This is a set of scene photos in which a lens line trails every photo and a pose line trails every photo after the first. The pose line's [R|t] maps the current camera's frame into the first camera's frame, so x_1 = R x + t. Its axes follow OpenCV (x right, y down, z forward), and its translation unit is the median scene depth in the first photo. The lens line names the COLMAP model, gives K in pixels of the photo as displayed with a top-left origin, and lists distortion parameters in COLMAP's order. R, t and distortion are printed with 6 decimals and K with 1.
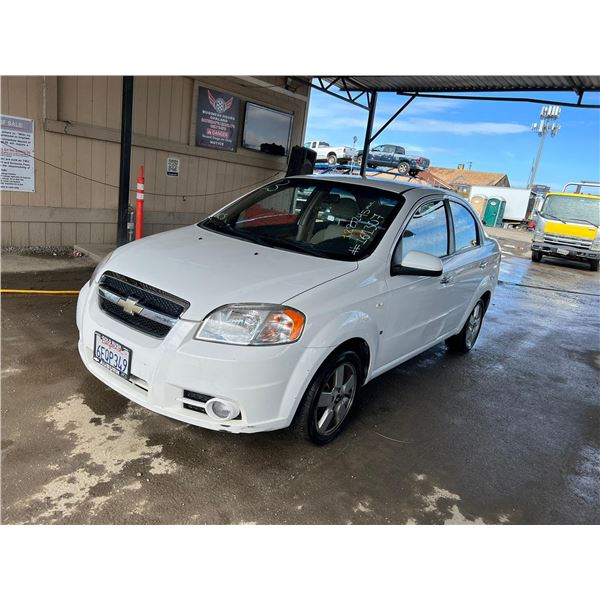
lens RADIAL K [[459.1, 0, 303.8], [0, 459.1, 301.9], [0, 0, 1]] dist [0.034634, -0.039031]
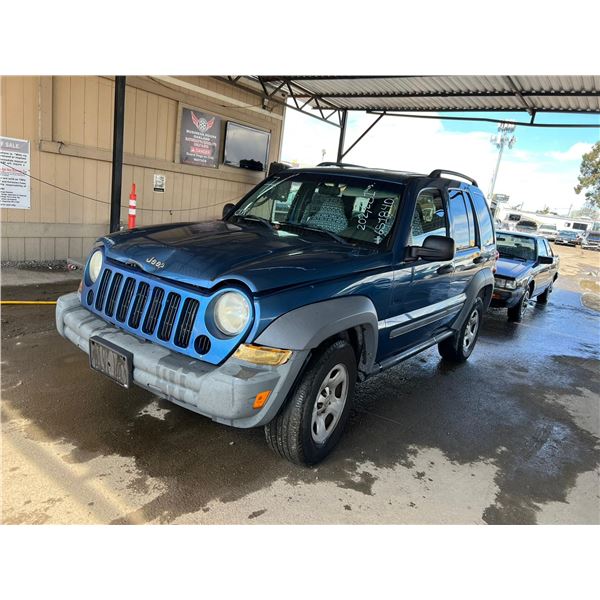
lens RADIAL K [[459.1, 0, 299.5], [0, 459.1, 300.8], [0, 0, 1]] dist [0.034634, -0.039031]
pose [[0.998156, -0.022754, 0.056281, -0.027783], [0.024154, 0.999412, -0.024325, 0.007802], [-0.055694, 0.025639, 0.998119, -0.055927]]
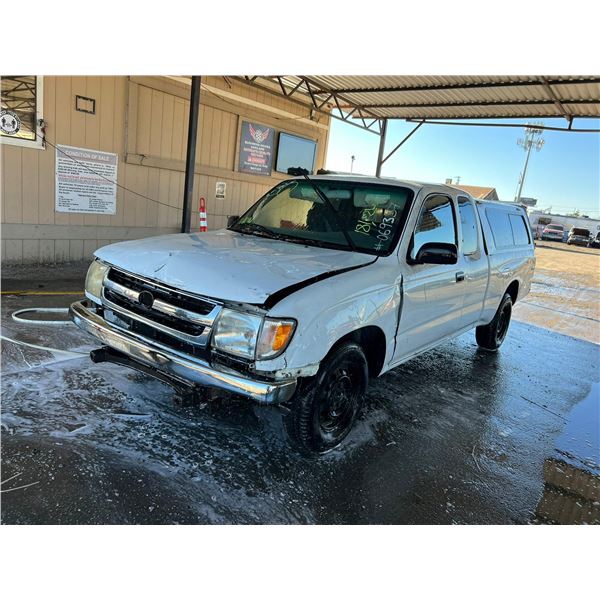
lens RADIAL K [[459.1, 0, 298.0], [0, 459.1, 300.3], [0, 0, 1]] dist [0.034634, -0.039031]
pose [[0.999754, -0.021371, 0.005972, -0.096336], [0.021584, 0.999037, -0.038195, 0.027975], [-0.005150, 0.038315, 0.999252, -0.130138]]
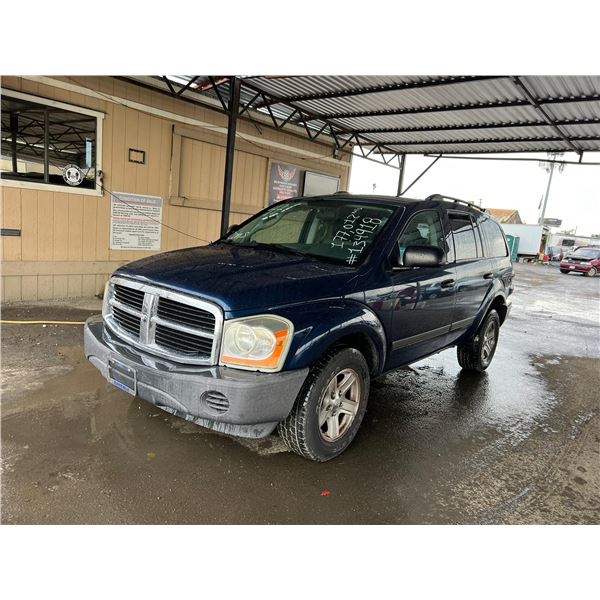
lens RADIAL K [[459.1, 0, 298.8], [0, 459.1, 307.0], [0, 0, 1]] dist [0.034634, -0.039031]
pose [[0.998840, -0.029037, -0.038418, -0.107046], [0.026057, 0.996774, -0.075917, 0.025147], [0.040498, 0.074828, 0.996374, -0.211606]]
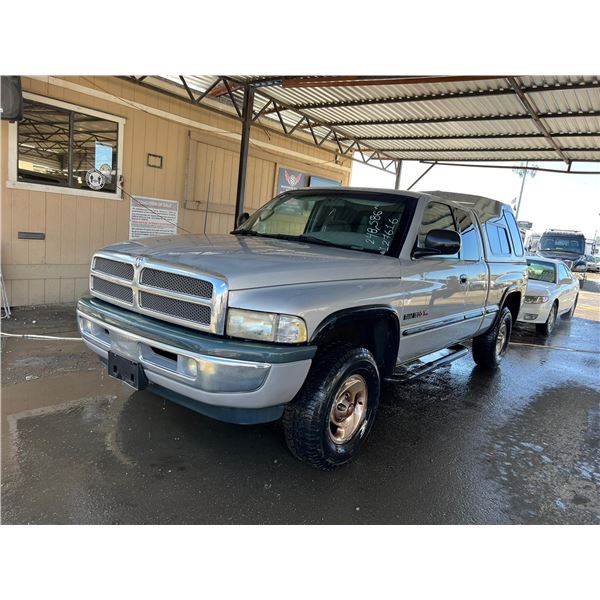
lens RADIAL K [[459.1, 0, 304.8], [0, 459.1, 308.3], [0, 0, 1]] dist [0.034634, -0.039031]
pose [[0.999207, -0.033561, 0.021413, -0.181601], [0.035049, 0.996686, -0.073406, 0.024100], [-0.018879, 0.074098, 0.997072, -0.246021]]
